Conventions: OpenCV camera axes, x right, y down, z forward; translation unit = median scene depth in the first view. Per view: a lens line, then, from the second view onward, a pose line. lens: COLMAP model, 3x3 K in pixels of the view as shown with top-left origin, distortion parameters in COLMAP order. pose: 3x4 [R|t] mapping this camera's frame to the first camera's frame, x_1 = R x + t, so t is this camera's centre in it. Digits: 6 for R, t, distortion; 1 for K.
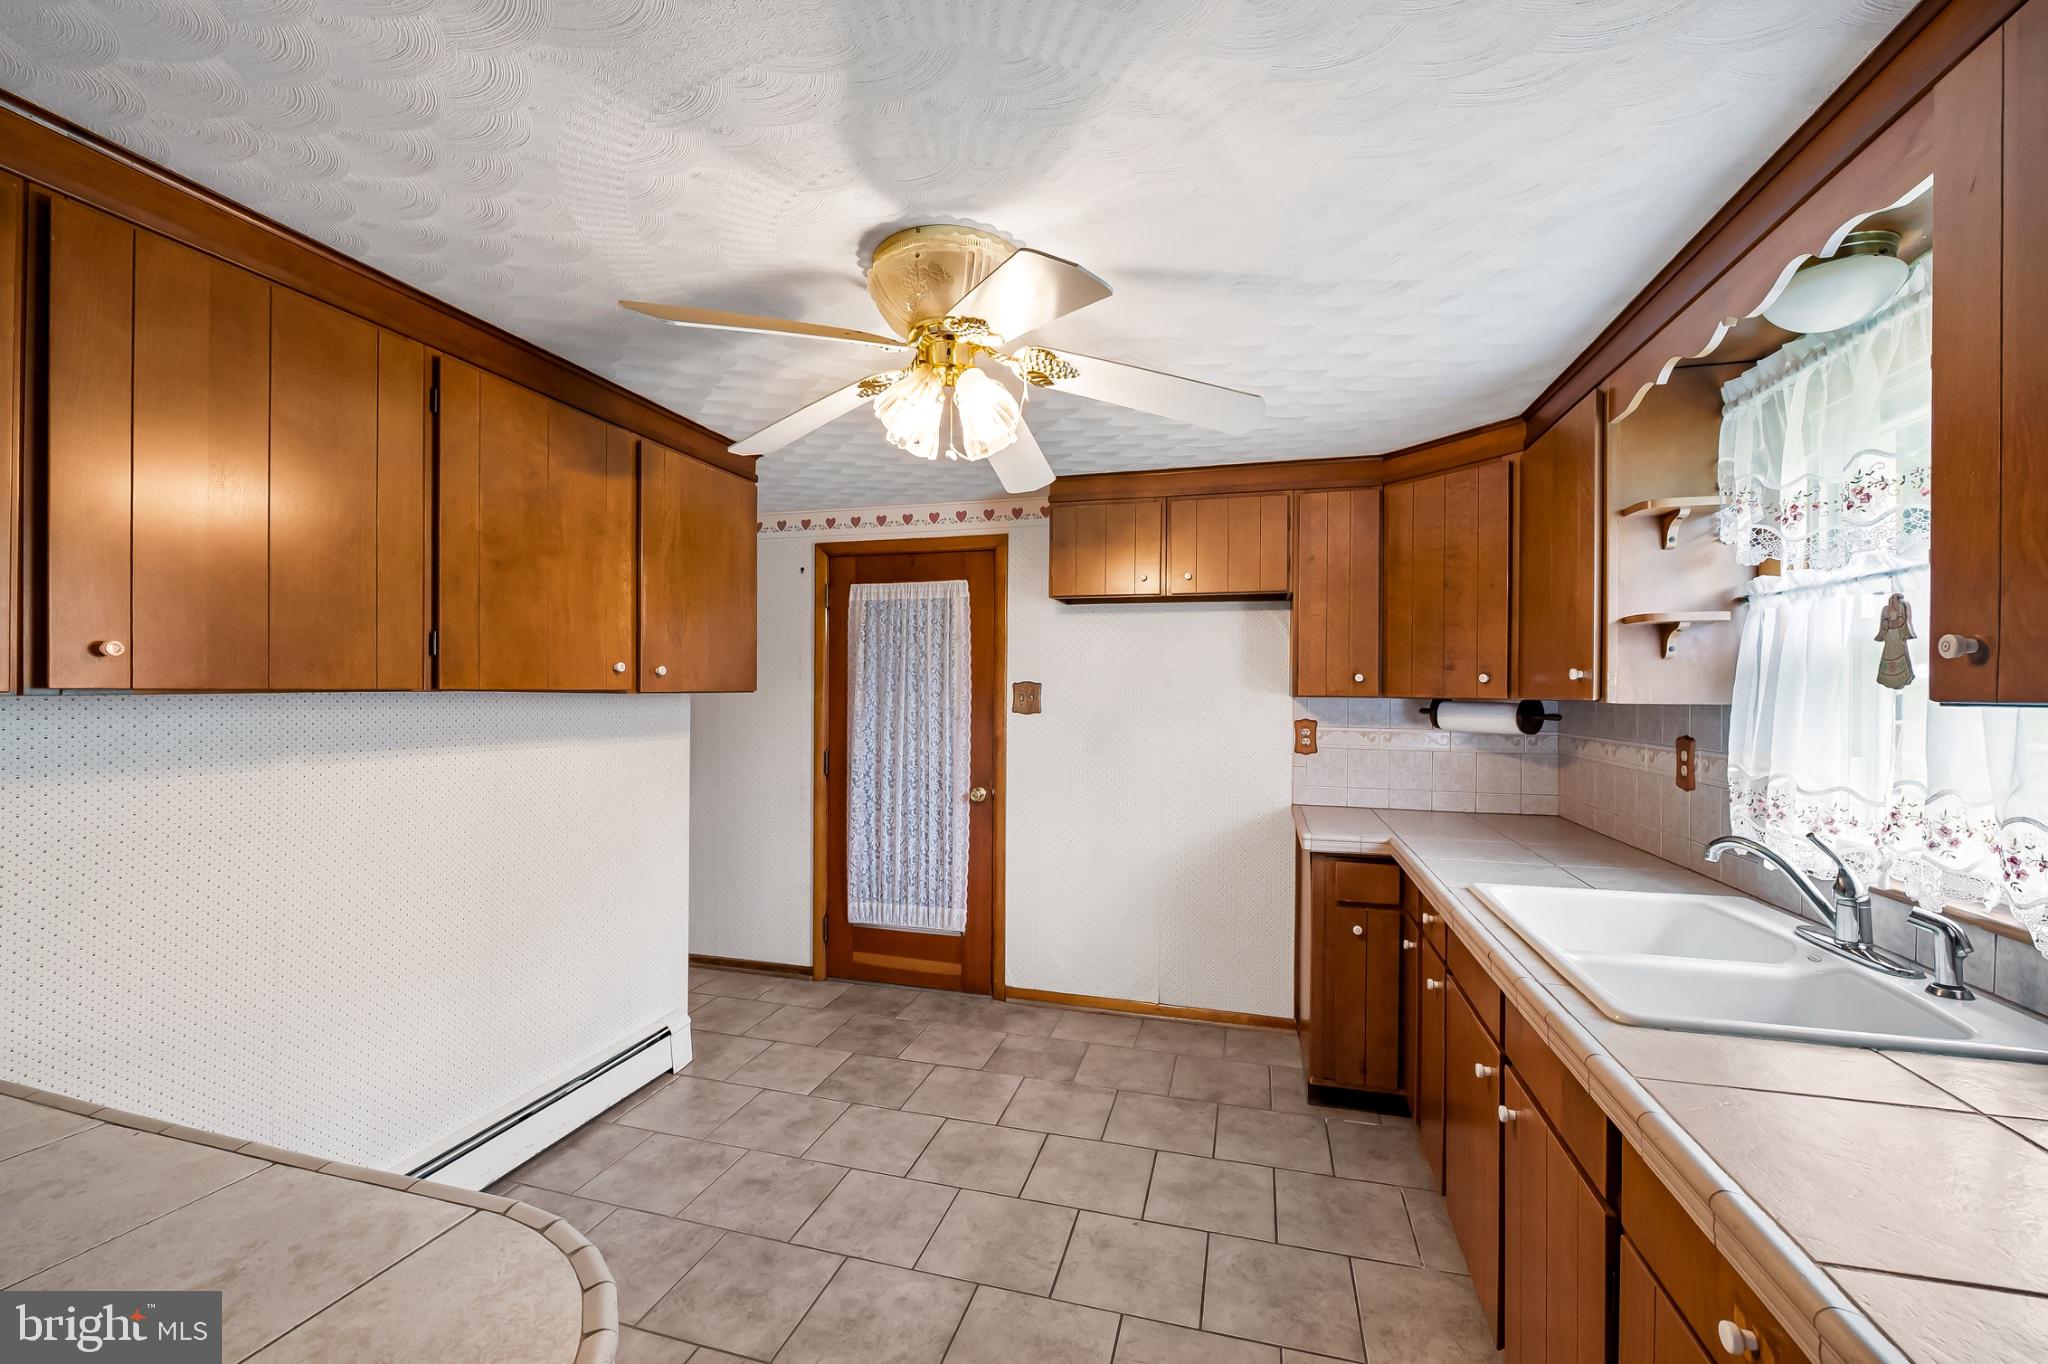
lens RADIAL K [[823.0, 0, 1021.9], [0, 823.0, 690.2], [0, 0, 1]] dist [-0.009466, -0.000031]
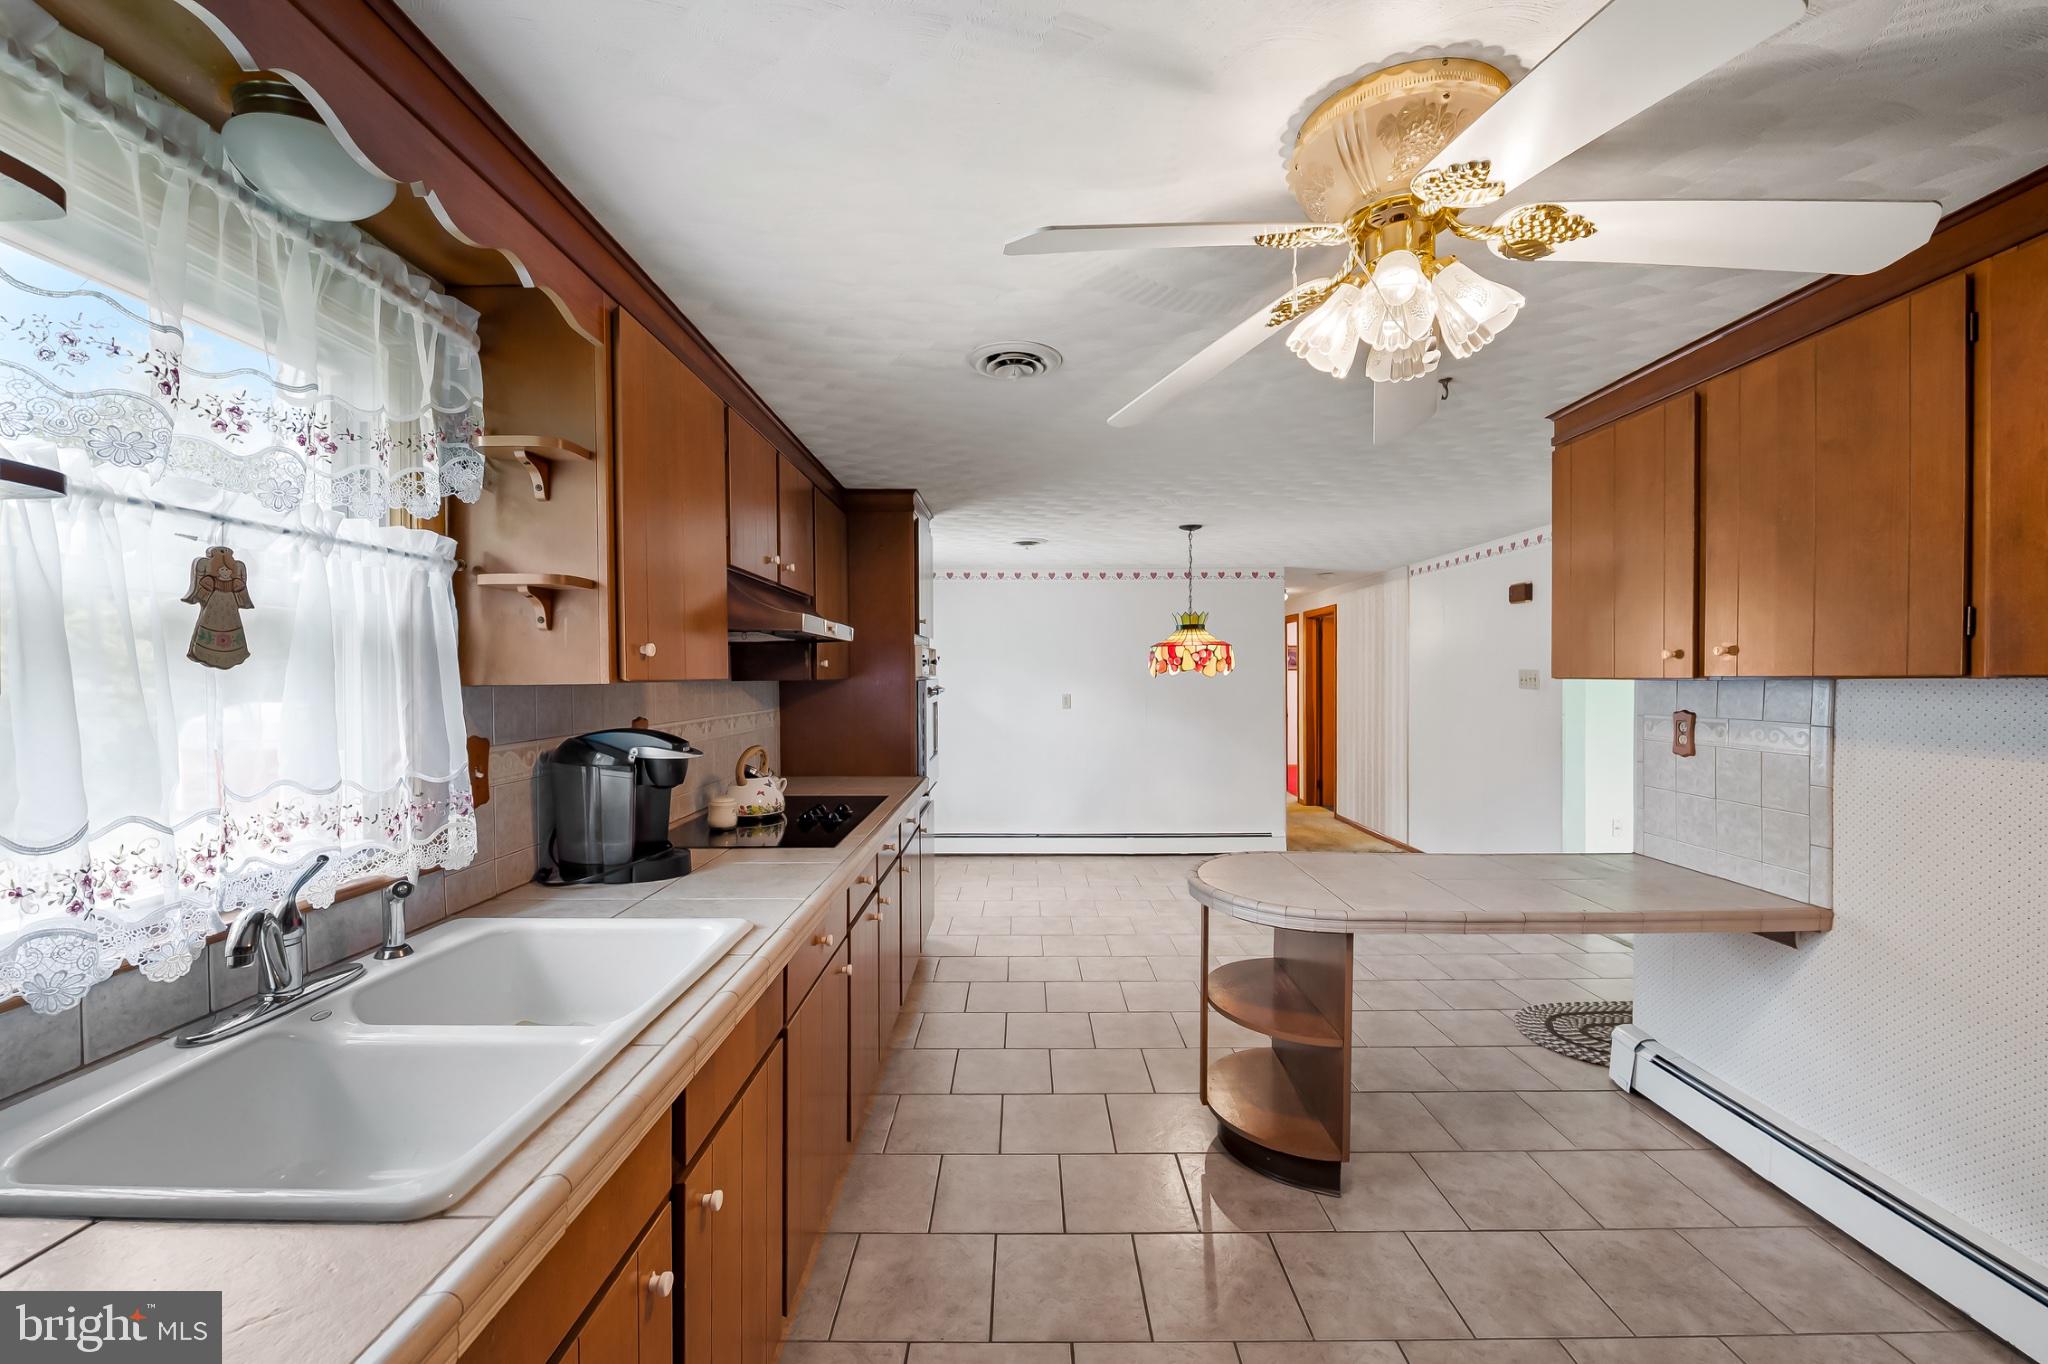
lens RADIAL K [[827.2, 0, 1024.0], [0, 827.2, 682.0], [0, 0, 1]] dist [-0.011020, -0.000205]
pose [[-0.962079, -0.001684, -0.272764, 0.286428], [-0.002717, 0.999990, 0.003412, 0.003525], [0.272756, 0.004024, -0.962075, 1.022893]]
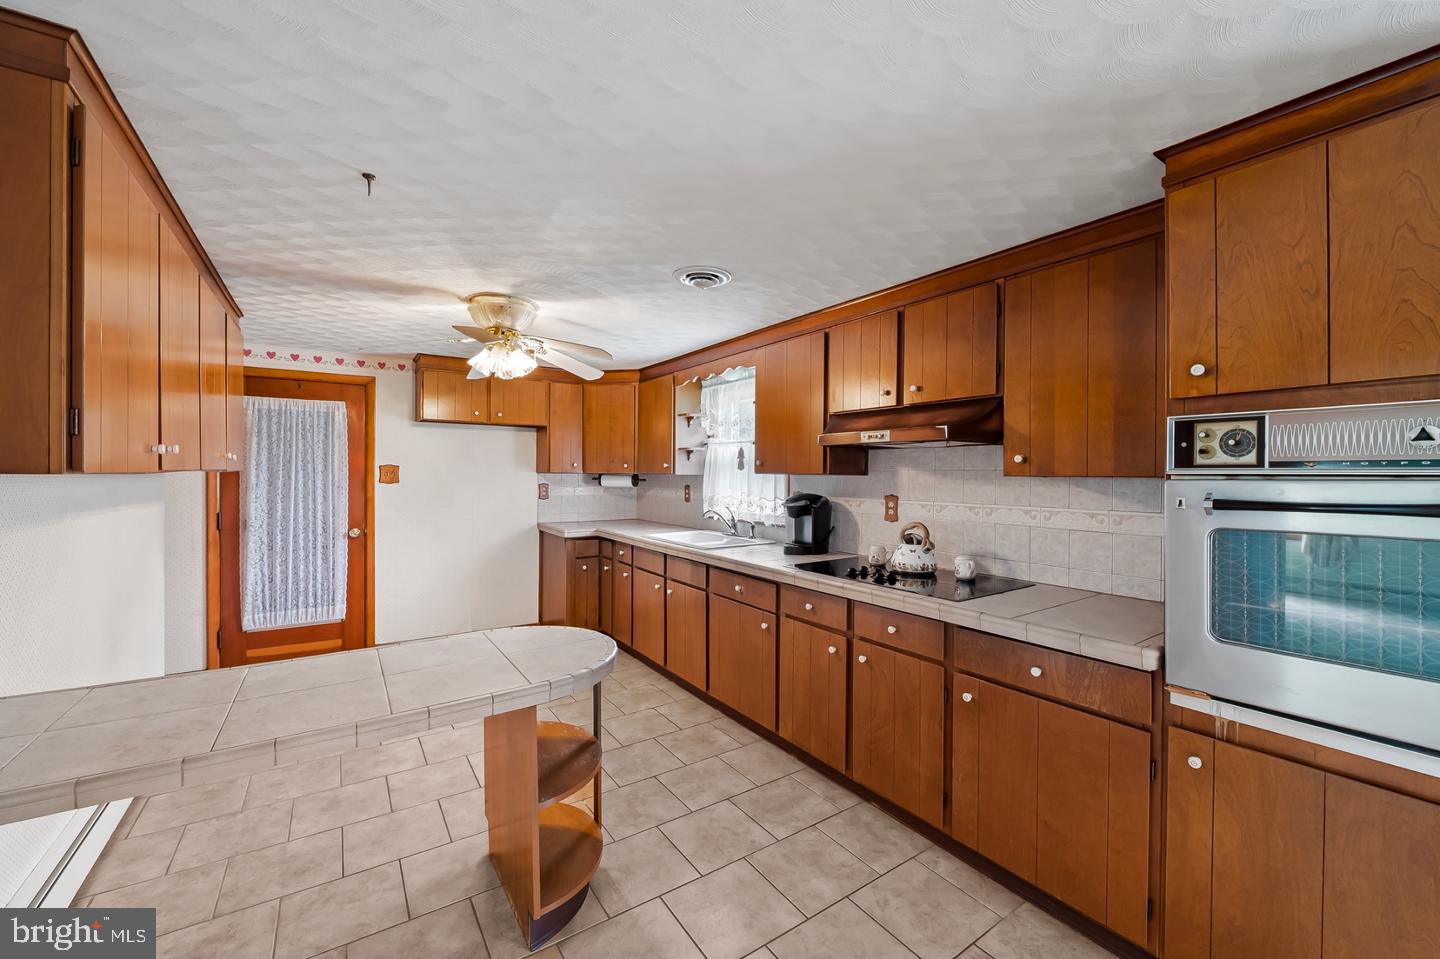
lens RADIAL K [[569.9, 0, 724.6], [0, 569.9, 475.0], [0, 0, 1]] dist [-0.010027, -0.000325]
pose [[0.638893, -0.005567, 0.769275, -0.622036], [-0.002328, 0.999955, 0.009171, -0.002257], [-0.769292, -0.007650, 0.638852, -0.404266]]
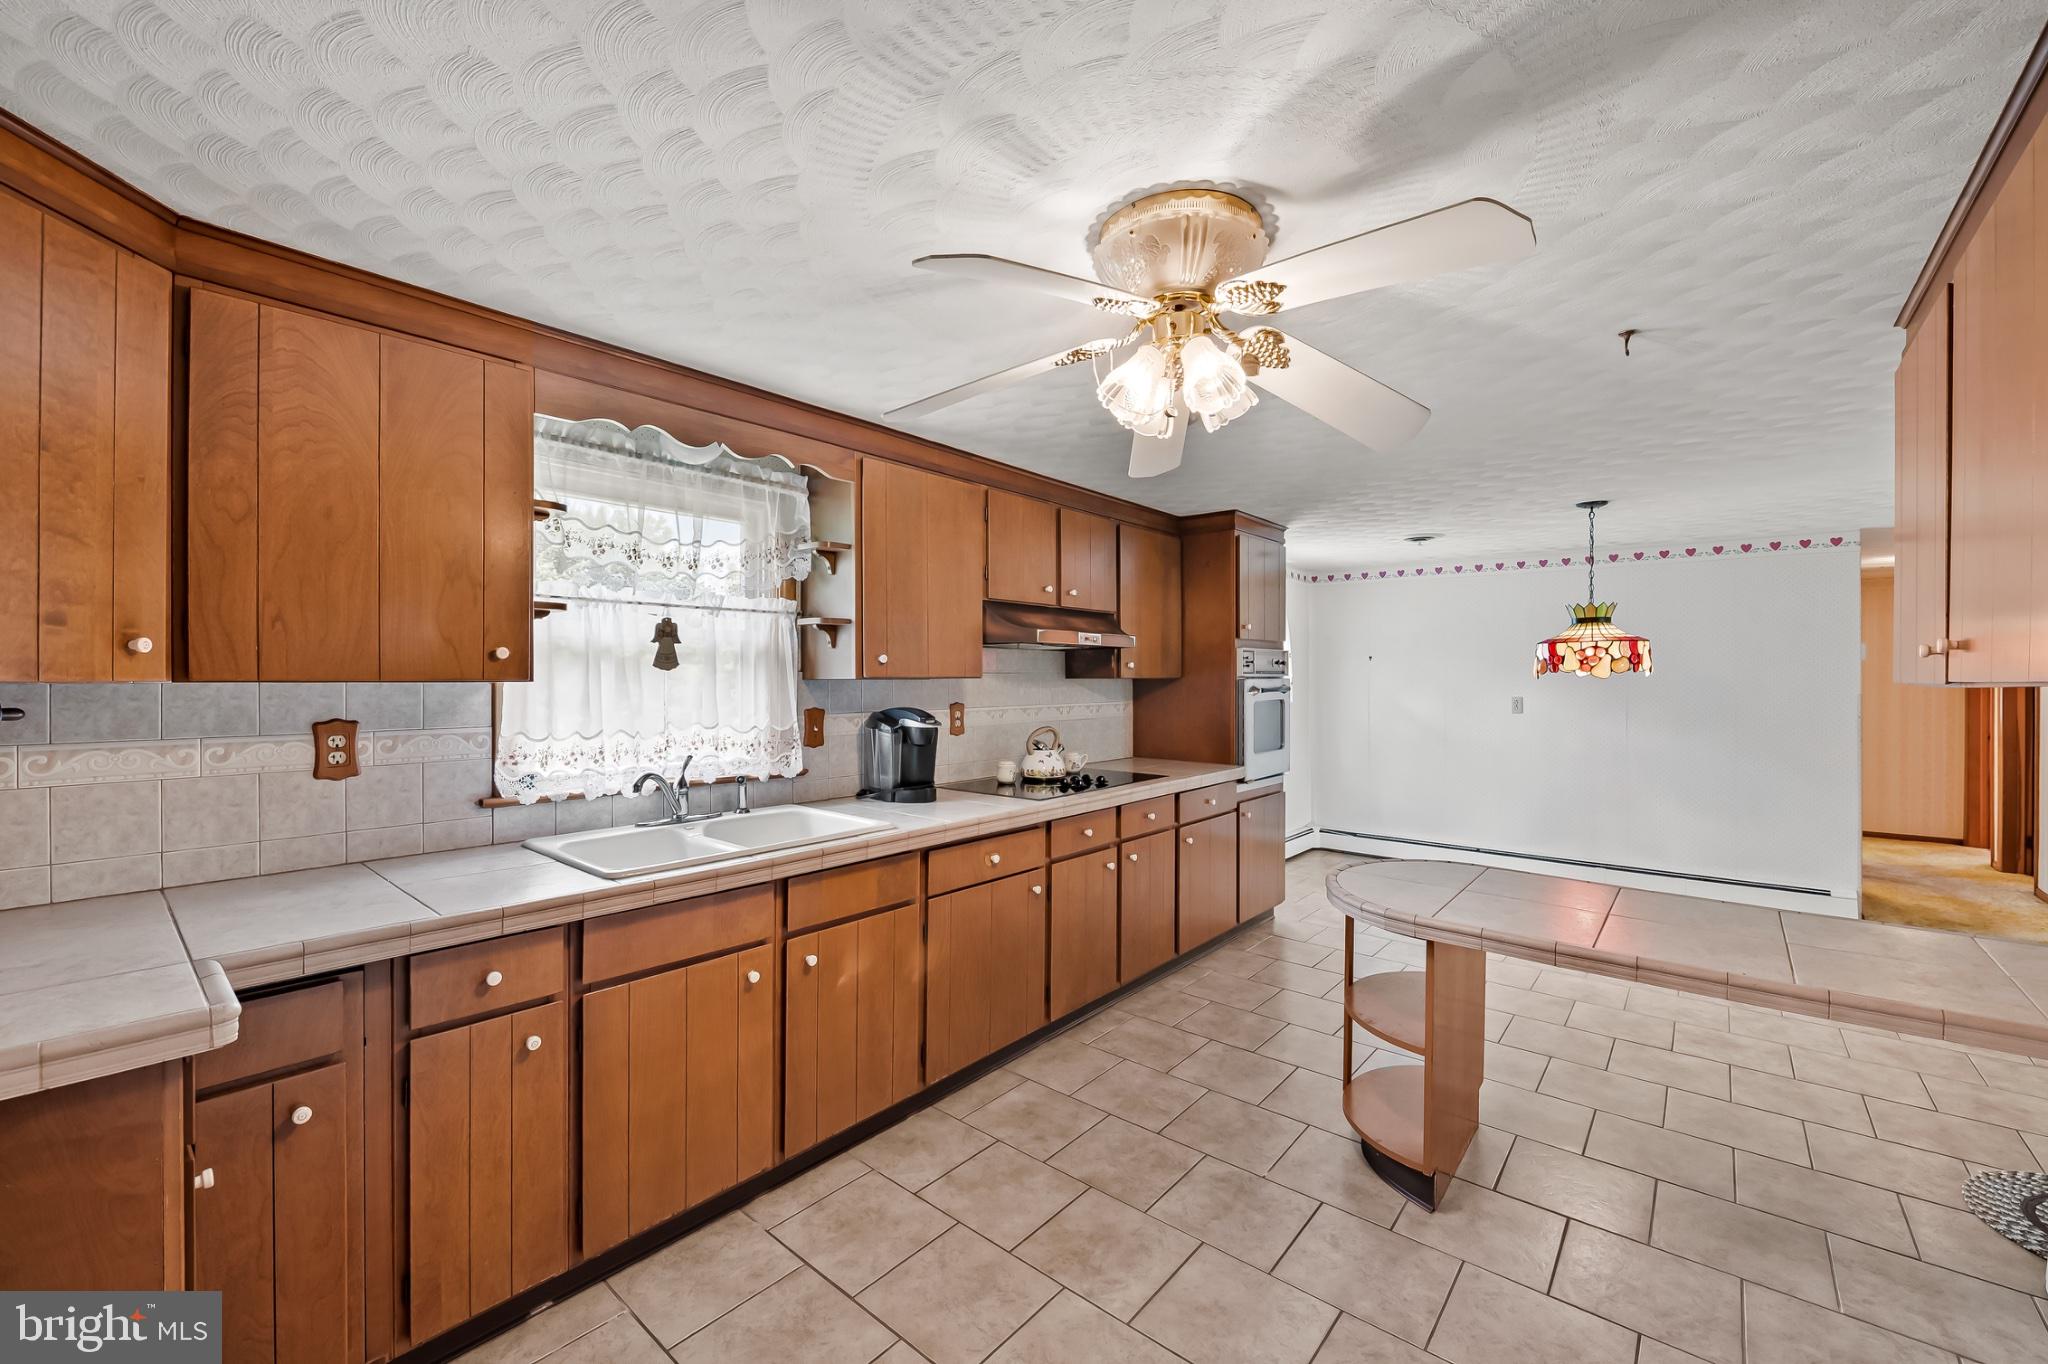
lens RADIAL K [[816.0, 0, 1027.5], [0, 816.0, 676.0], [0, 0, 1]] dist [-0.009327, -0.000438]
pose [[-0.910688, -0.008988, 0.412997, -0.201175], [-0.009063, 0.999957, 0.001778, 0.000288], [-0.412995, -0.002124, -0.910731, 1.200103]]
